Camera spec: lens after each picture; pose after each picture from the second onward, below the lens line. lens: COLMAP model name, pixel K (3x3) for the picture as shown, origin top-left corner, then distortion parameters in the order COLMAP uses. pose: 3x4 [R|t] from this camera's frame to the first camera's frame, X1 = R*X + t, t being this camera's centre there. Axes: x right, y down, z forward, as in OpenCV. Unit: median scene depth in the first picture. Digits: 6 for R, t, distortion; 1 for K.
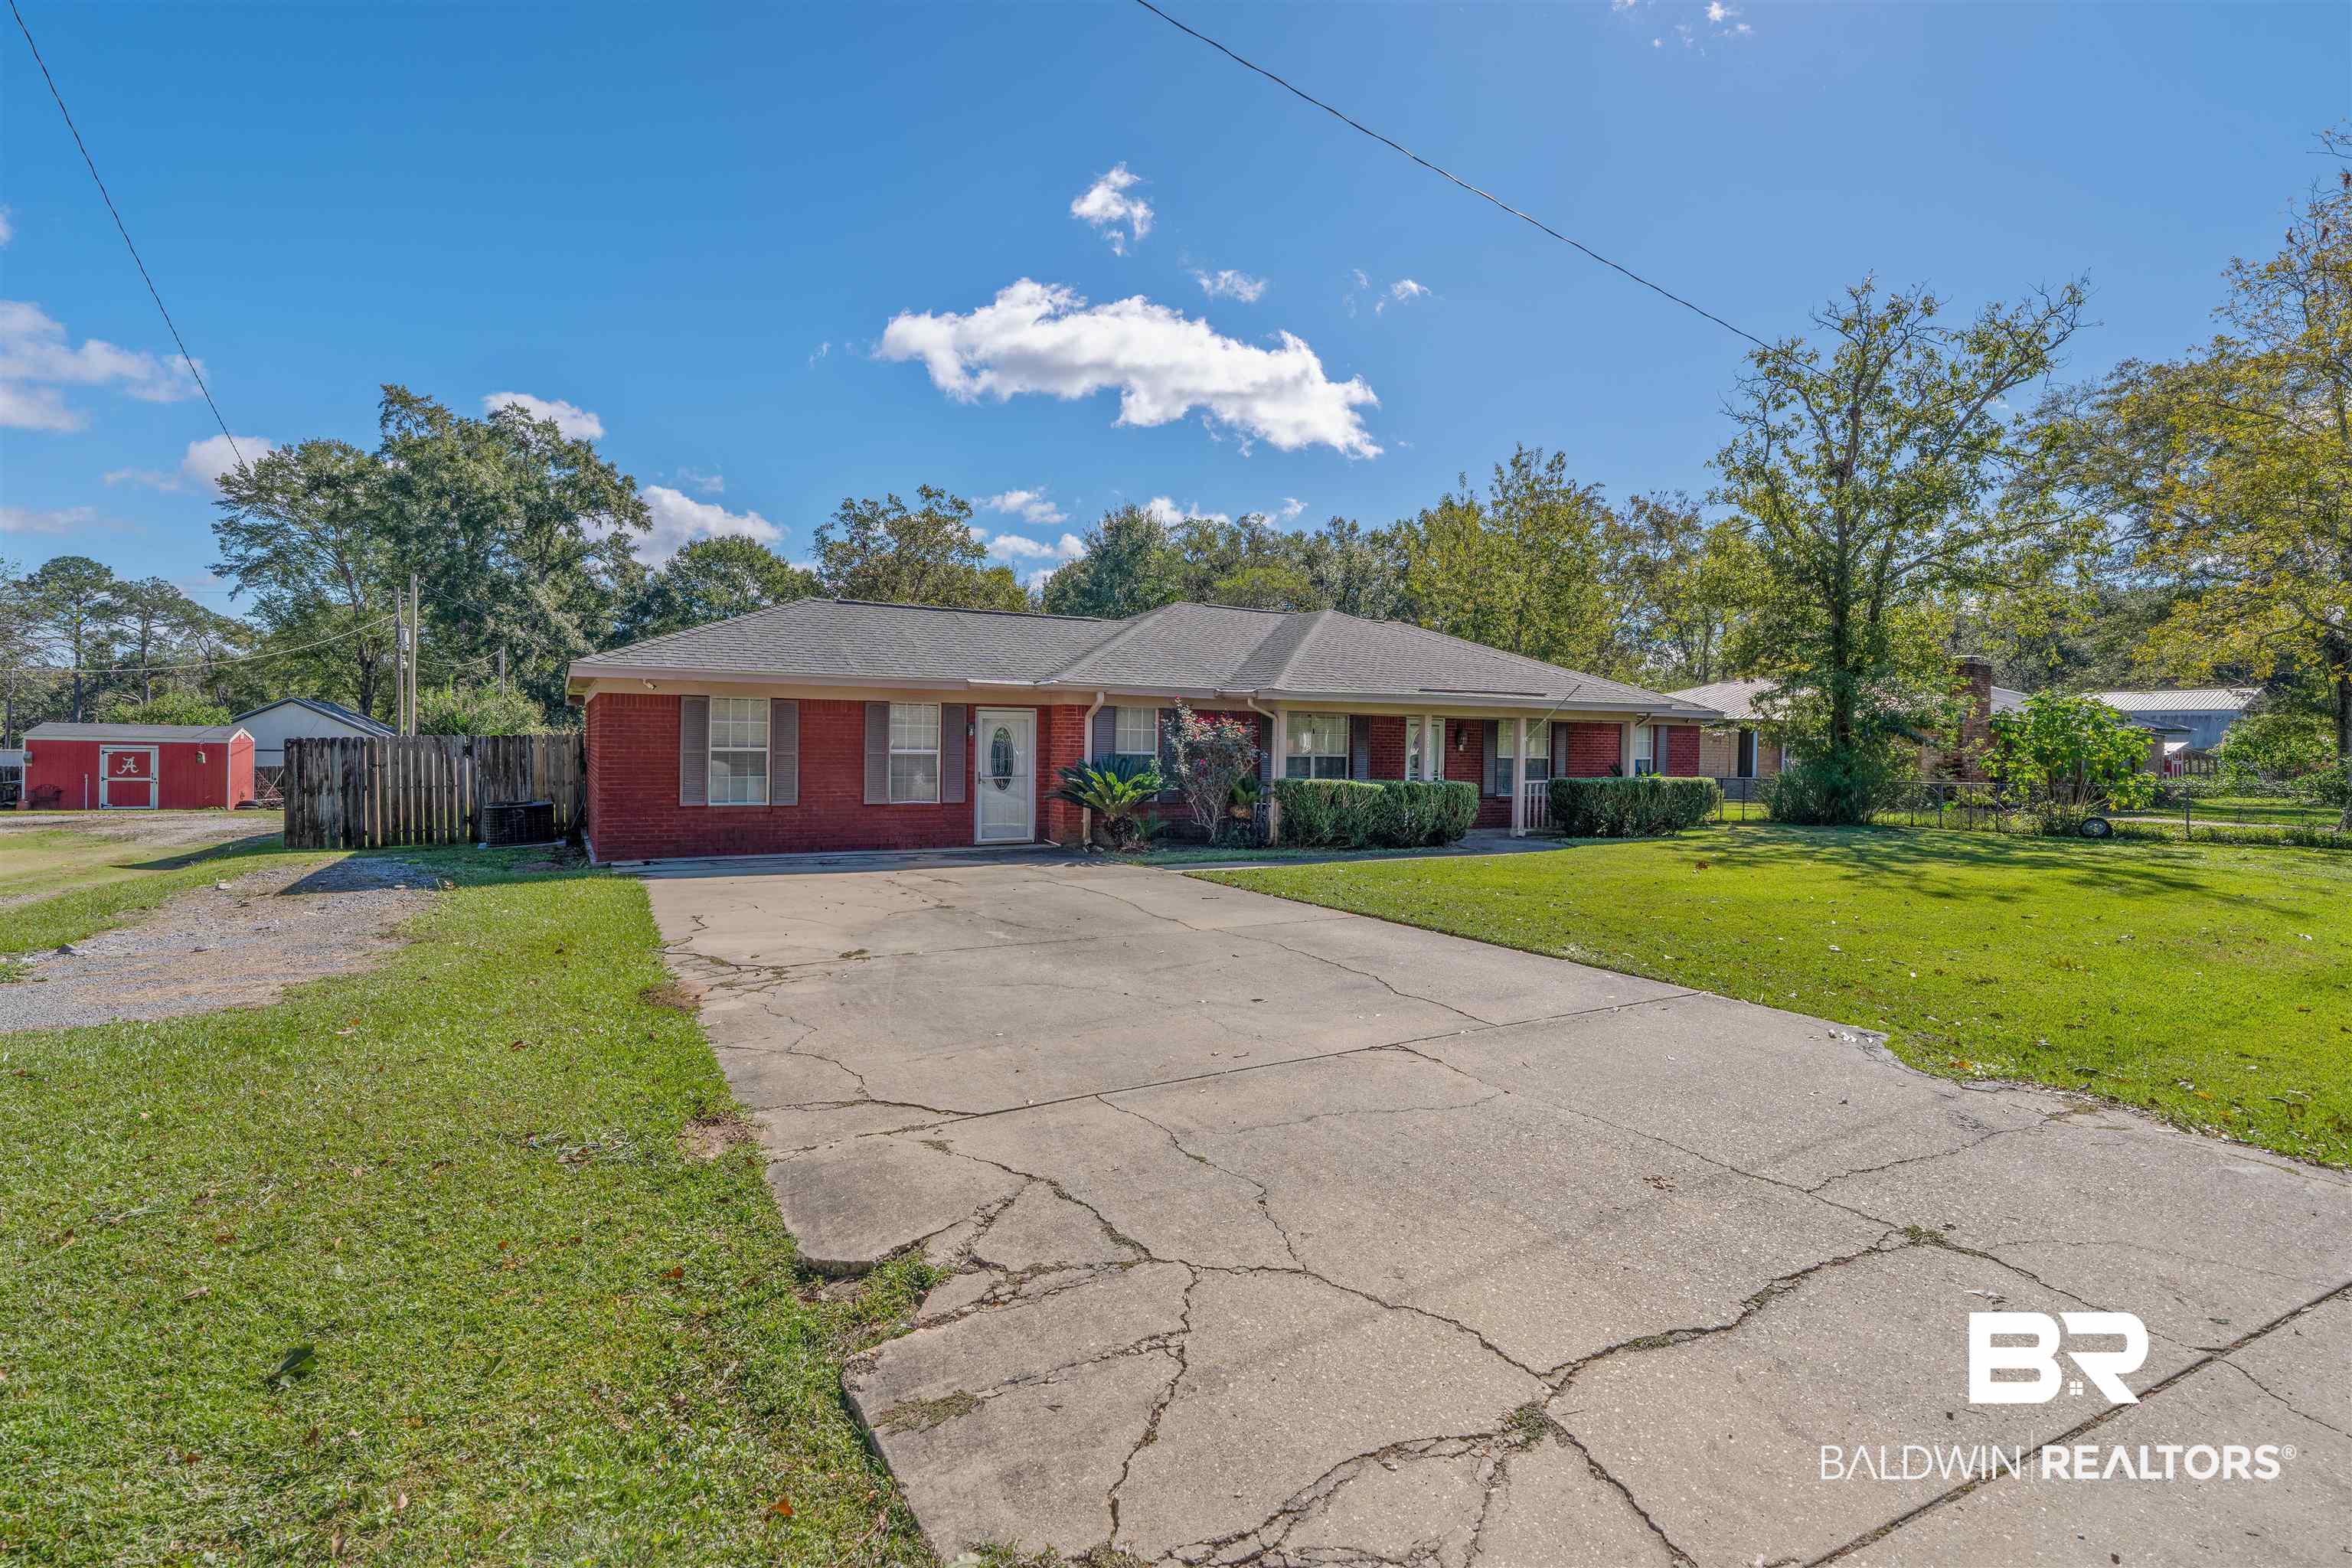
lens RADIAL K [[1069.7, 0, 1184.2], [0, 1069.7, 772.6], [0, 0, 1]] dist [-0.006345, 0.001378]
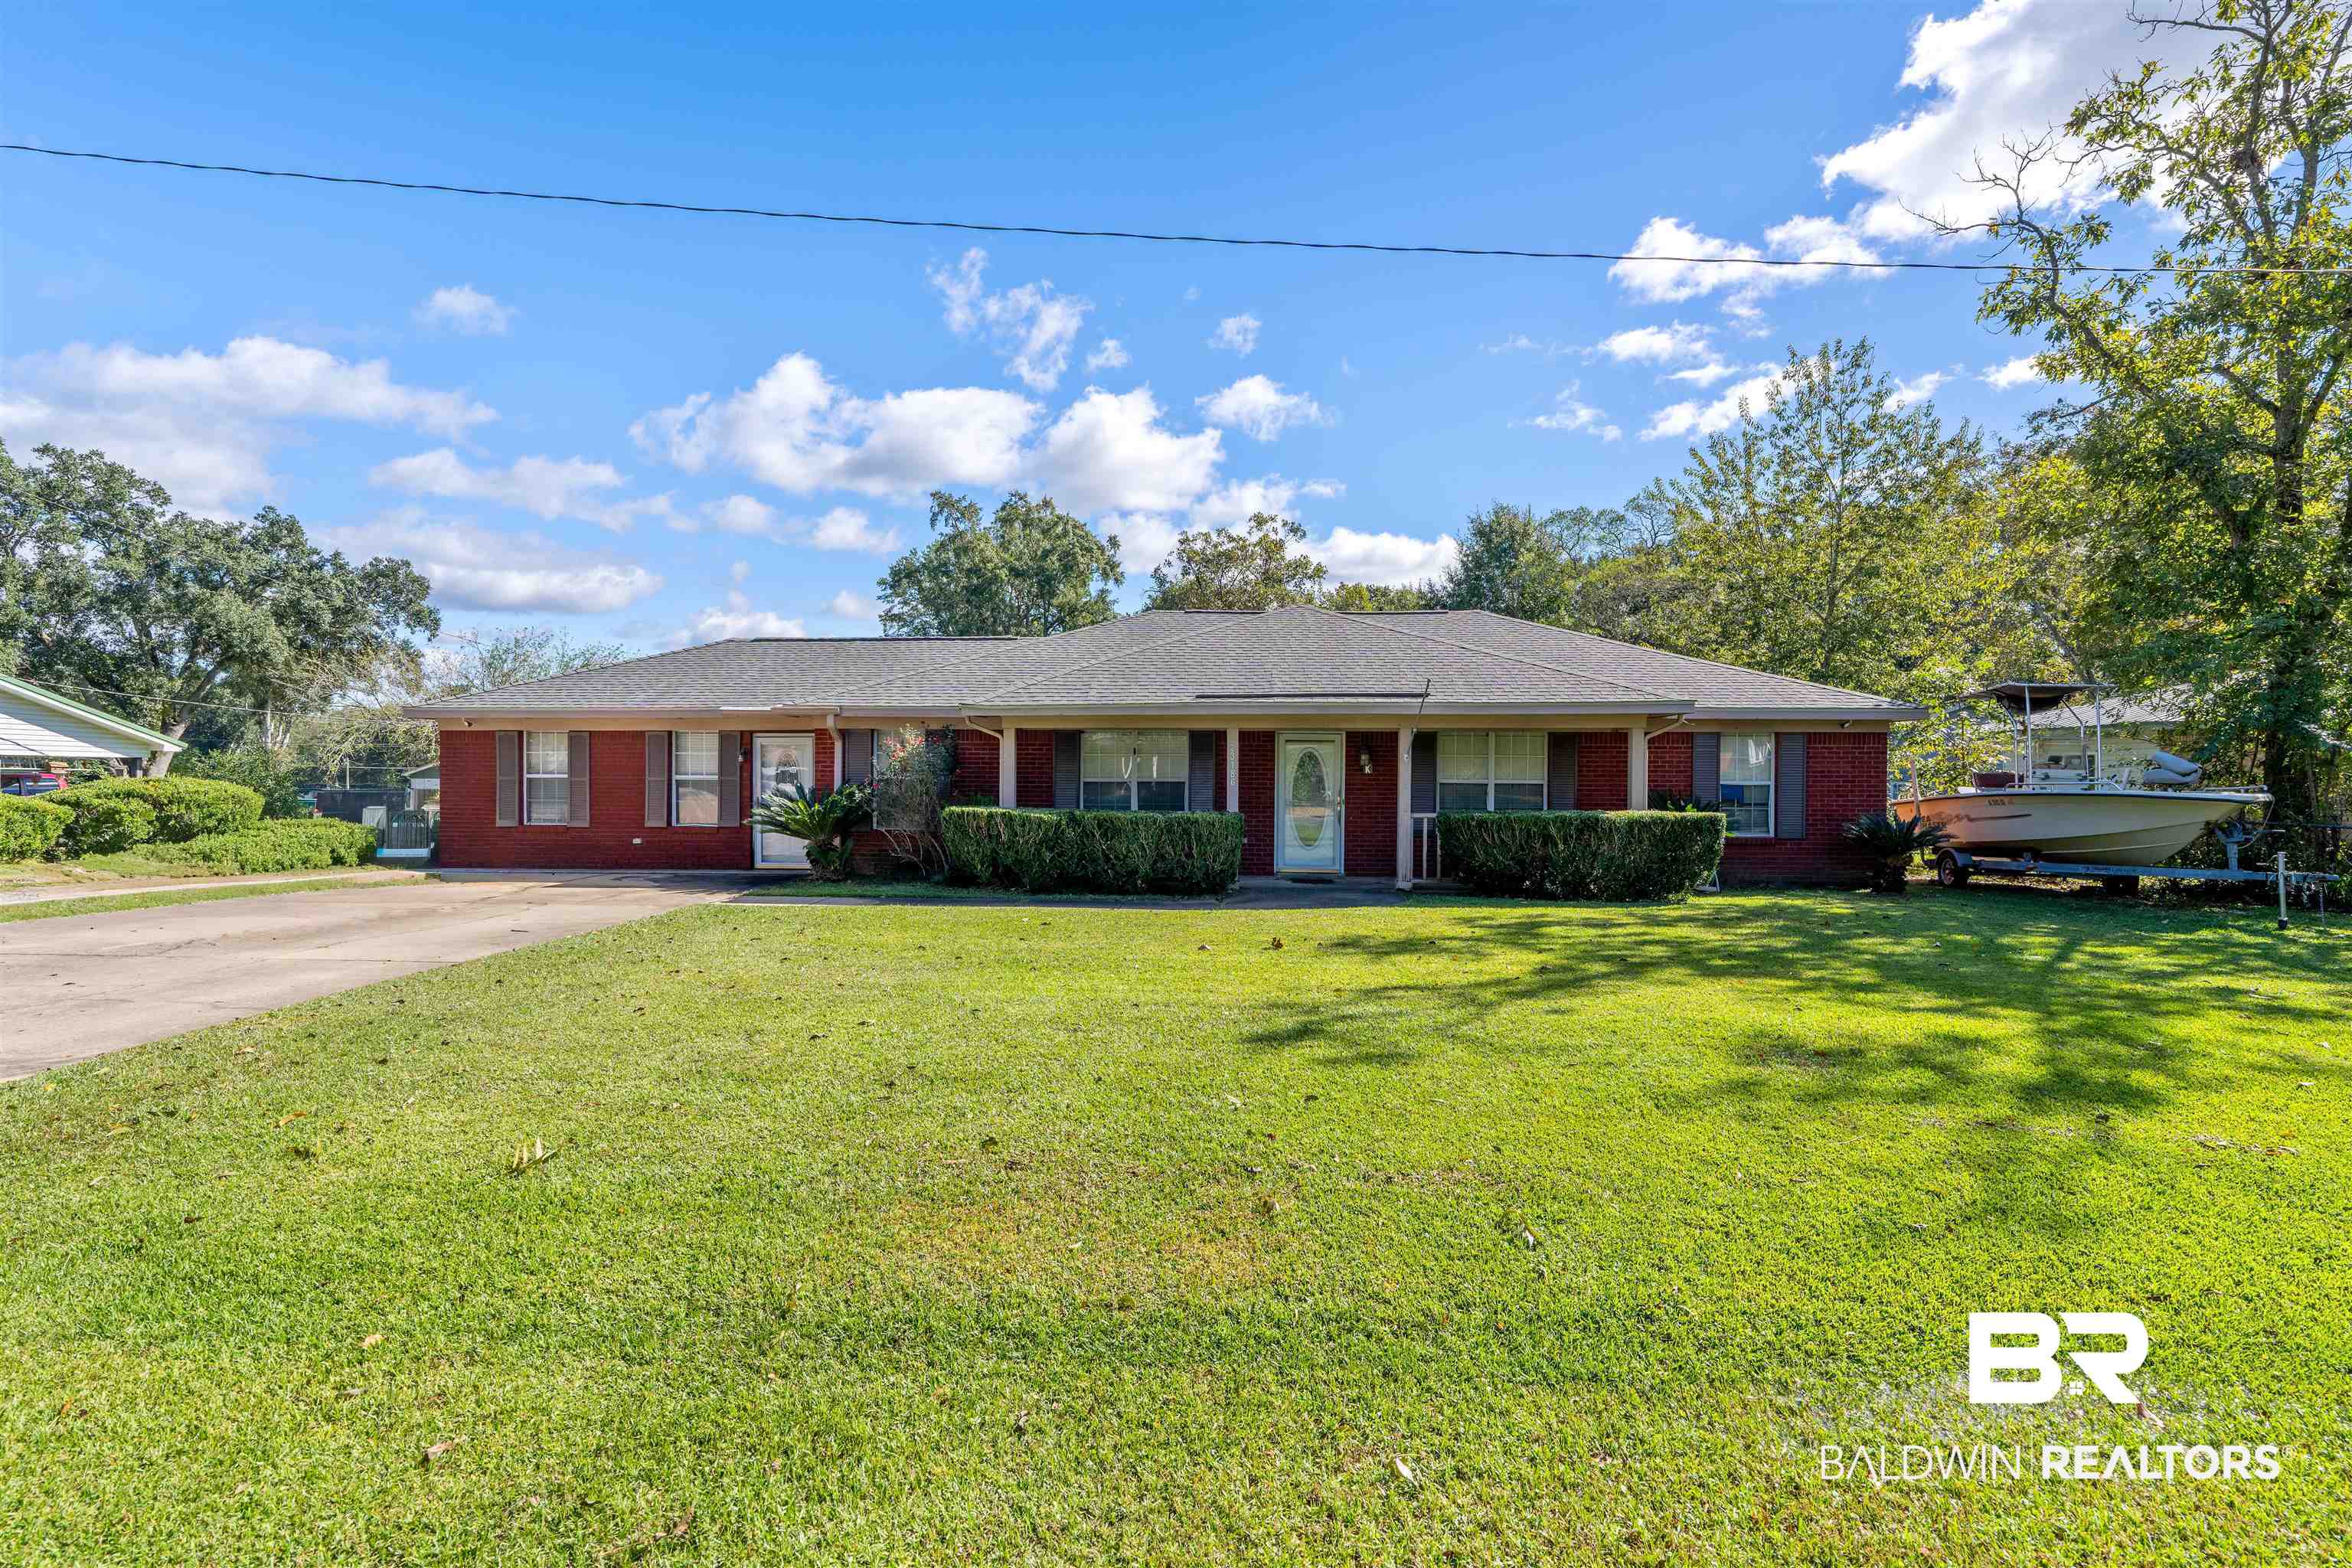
lens RADIAL K [[1069.7, 0, 1174.2], [0, 1069.7, 788.4], [0, 0, 1]] dist [-0.006345, 0.001378]
pose [[0.836208, 0.000385, -0.548412, 0.557196], [-0.006944, 0.999927, -0.009887, -0.001712], [0.548368, 0.012076, 0.836150, 0.283962]]
